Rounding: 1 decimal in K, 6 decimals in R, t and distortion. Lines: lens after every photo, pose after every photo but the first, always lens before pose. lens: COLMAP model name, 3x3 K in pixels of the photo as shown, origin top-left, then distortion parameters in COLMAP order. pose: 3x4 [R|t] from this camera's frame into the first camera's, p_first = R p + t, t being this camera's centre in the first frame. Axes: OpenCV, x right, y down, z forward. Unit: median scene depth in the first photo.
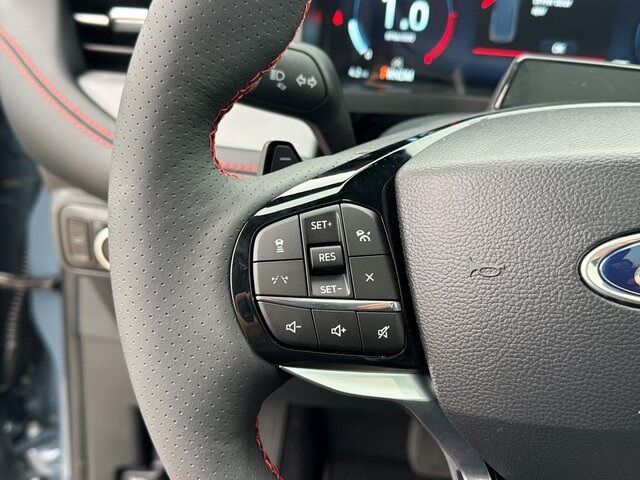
lens RADIAL K [[710.6, 0, 321.7], [0, 710.6, 209.4], [0, 0, 1]] dist [0.001301, -0.032383]
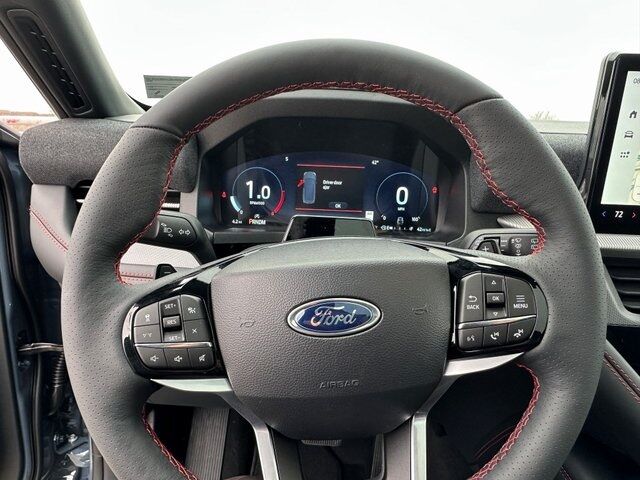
lens RADIAL K [[418.0, 0, 320.0], [0, 418.0, 240.0], [0, 0, 1]] dist [-0.004335, -0.000257]
pose [[0.993689, -0.047230, 0.101740, 0.272107], [0.059064, 0.991416, -0.116641, -0.001152], [-0.095358, 0.121914, 0.987949, -0.211853]]
